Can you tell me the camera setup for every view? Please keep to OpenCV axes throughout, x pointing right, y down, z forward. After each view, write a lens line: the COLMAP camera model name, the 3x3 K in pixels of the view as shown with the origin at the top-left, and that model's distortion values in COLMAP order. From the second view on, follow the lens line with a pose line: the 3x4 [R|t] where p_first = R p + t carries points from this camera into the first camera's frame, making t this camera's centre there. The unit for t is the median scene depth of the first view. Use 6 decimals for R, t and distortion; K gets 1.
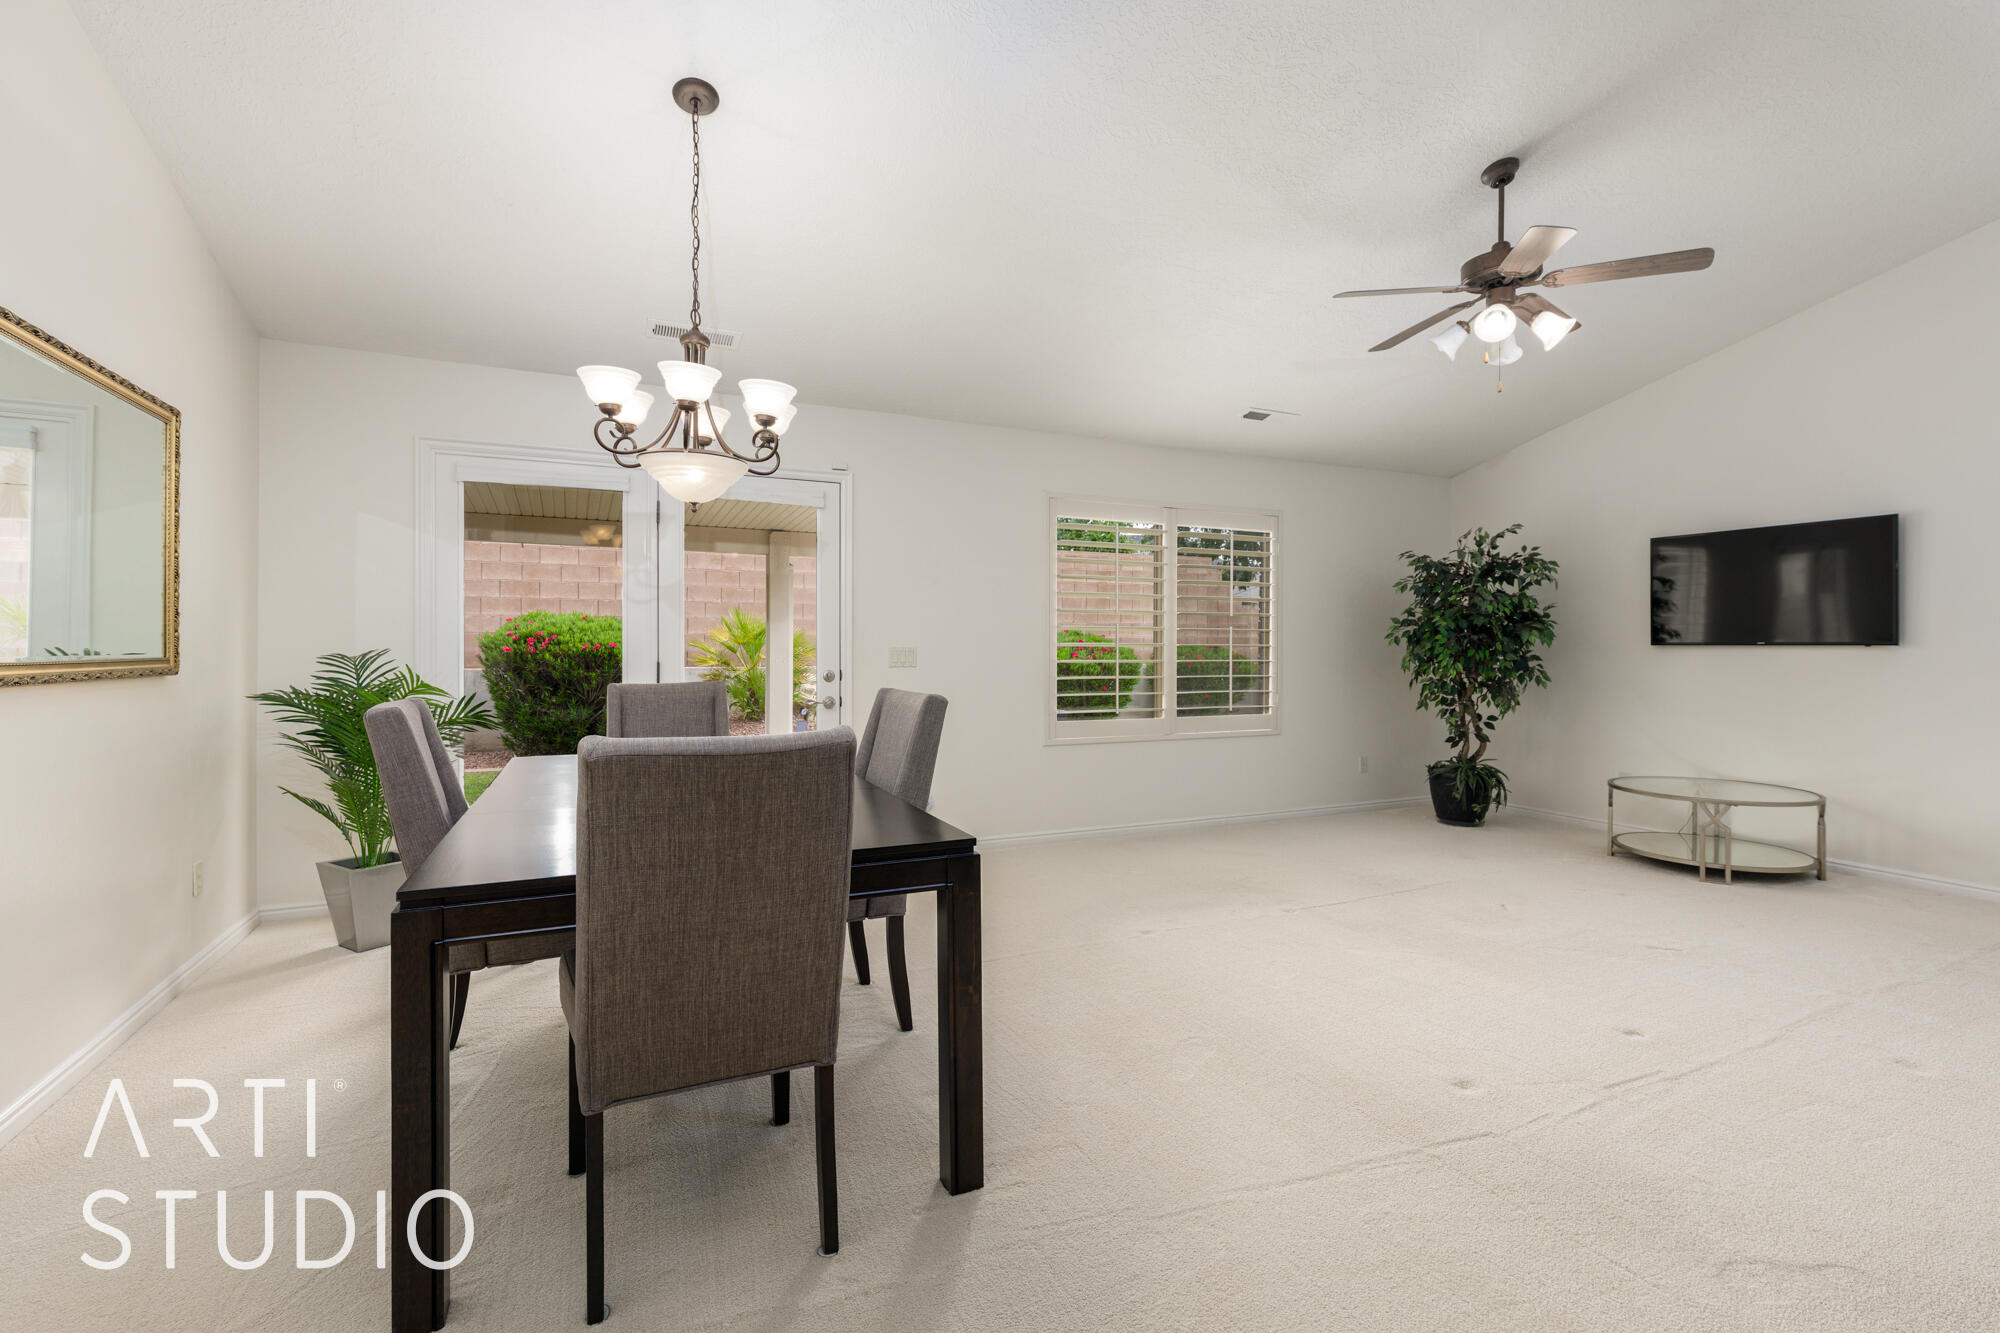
lens RADIAL K [[901.7, 0, 1001.6], [0, 901.7, 652.1], [0, 0, 1]] dist [0.005095, -0.001170]
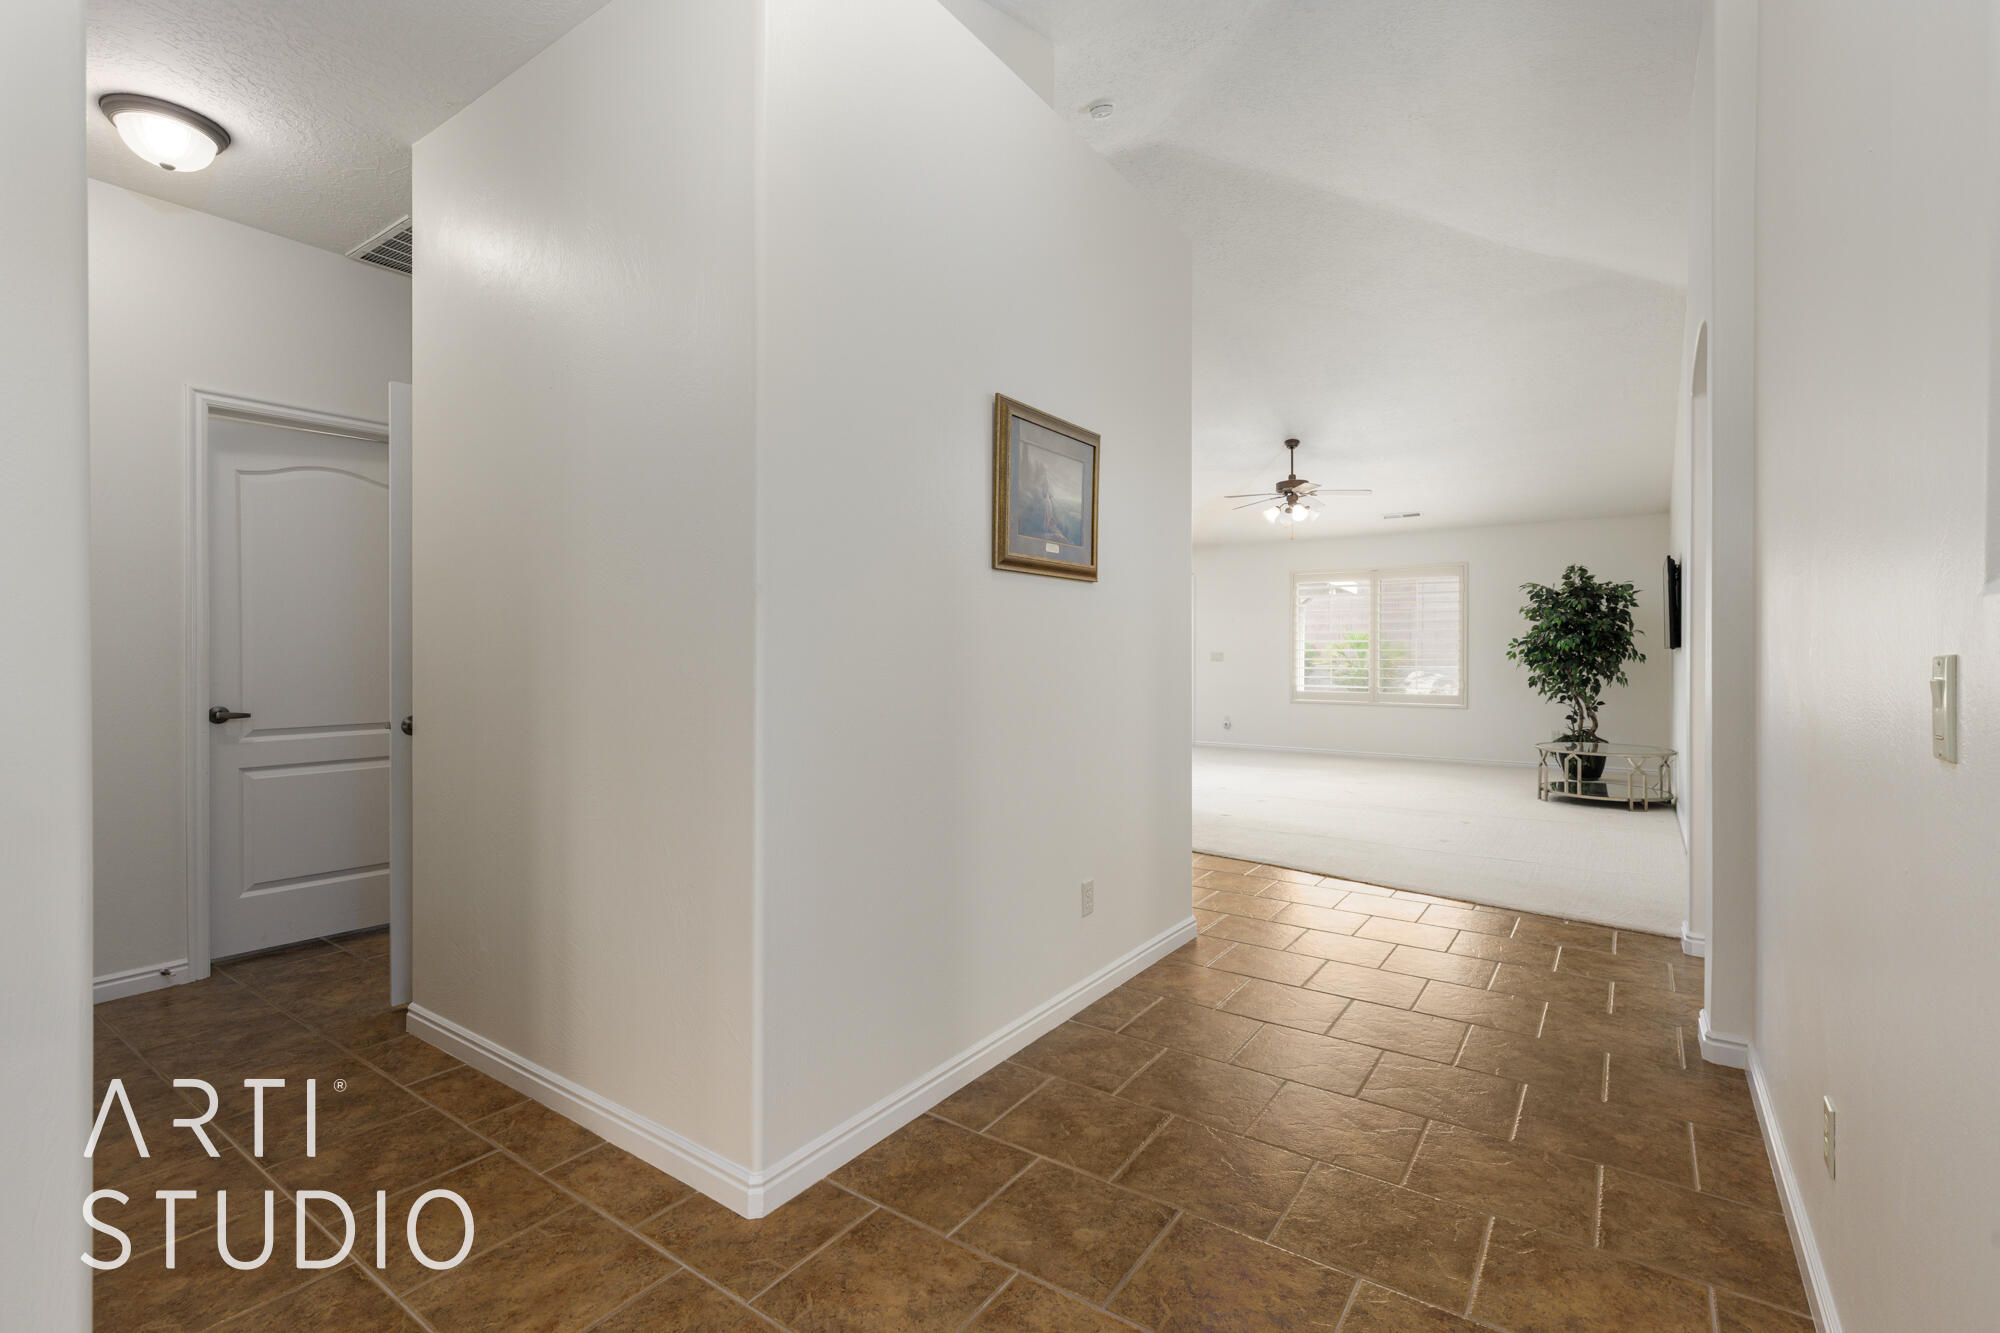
lens RADIAL K [[901.7, 0, 1001.8], [0, 901.7, 651.8], [0, 0, 1]] dist [0.005095, -0.001170]
pose [[0.498653, -0.001151, -0.866801, 1.534968], [-0.002425, 0.999993, -0.002722, 0.001612], [0.866798, 0.003459, 0.498647, -0.547720]]
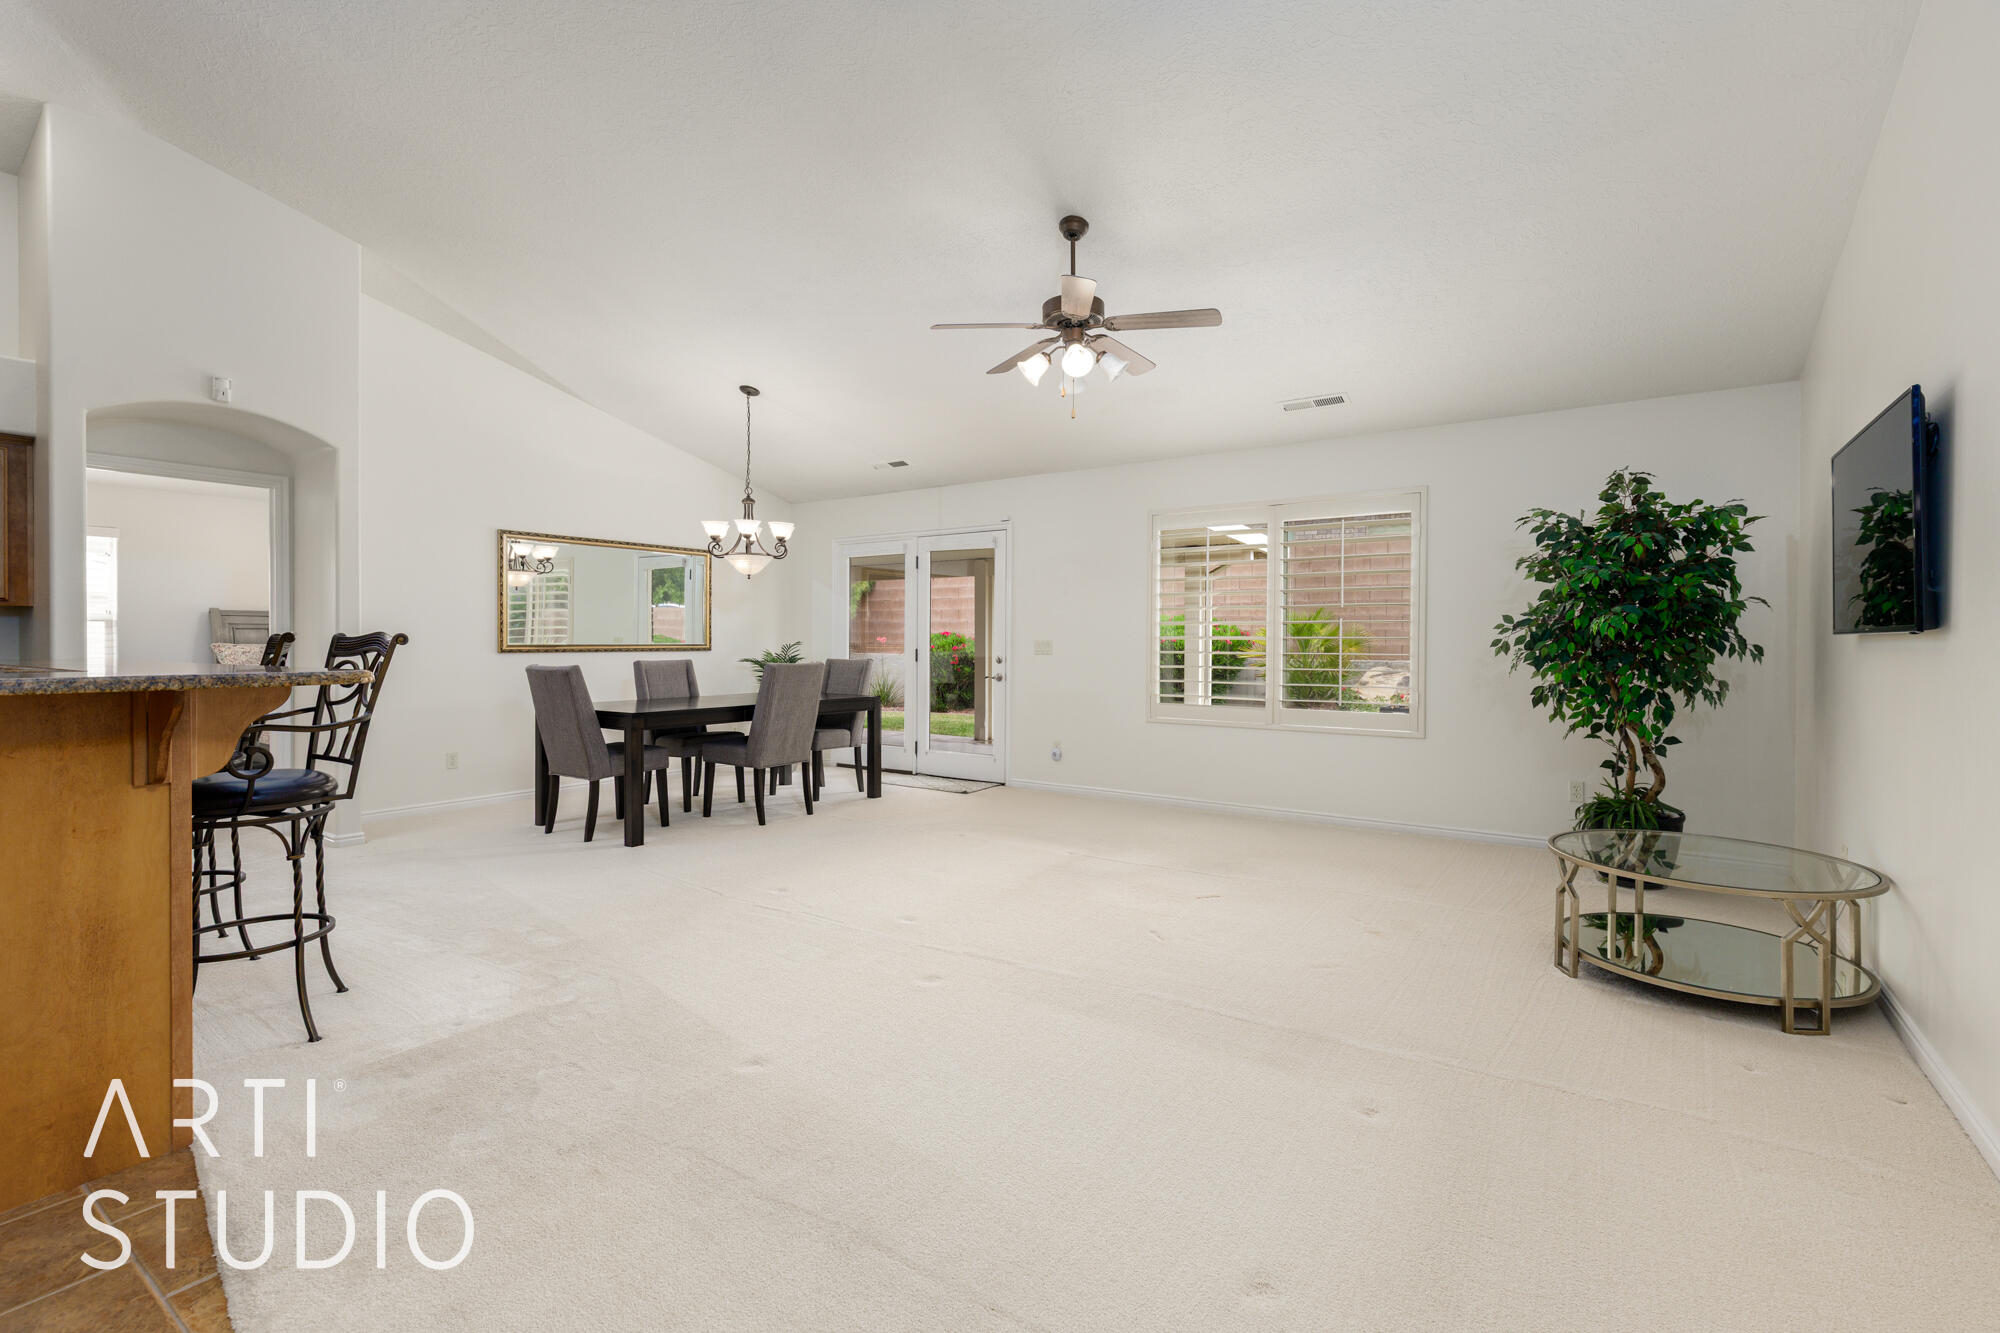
lens RADIAL K [[901.7, 0, 1000.2], [0, 901.7, 649.9], [0, 0, 1]] dist [0.005095, -0.001170]
pose [[0.504149, 0.007889, -0.863581, 1.070998], [-0.005383, 0.999968, 0.005992, 0.001389], [0.863600, 0.001628, 0.504175, 0.237968]]
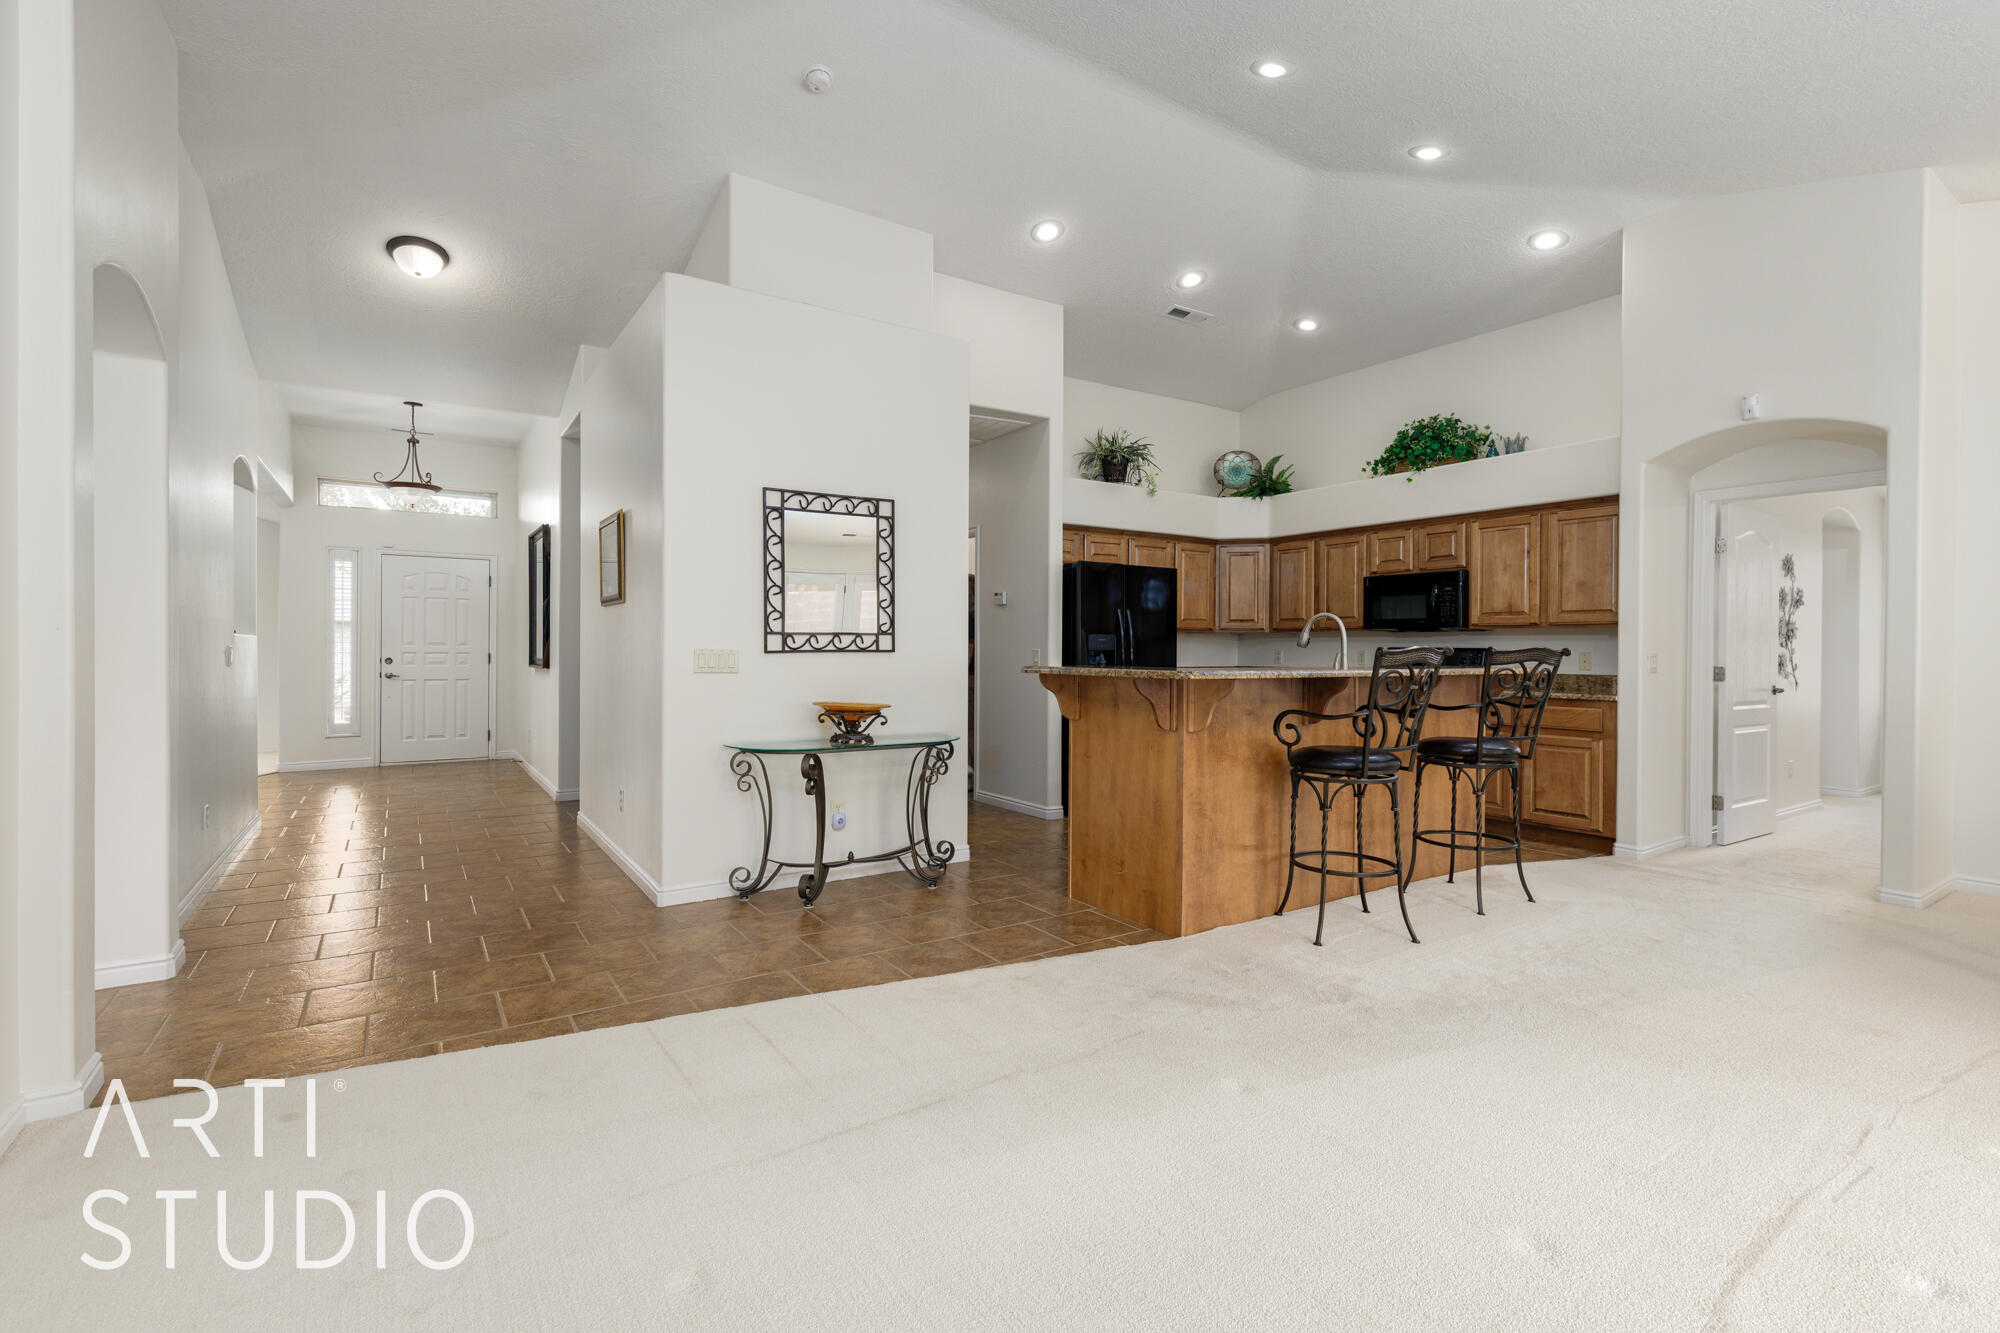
lens RADIAL K [[901.7, 0, 991.4], [0, 901.7, 654.6], [0, 0, 1]] dist [0.005095, -0.001170]
pose [[-0.989752, -0.007633, -0.142595, 0.775113], [-0.009073, 0.999914, 0.009452, -0.001264], [0.142511, 0.010649, -0.989736, 0.833558]]
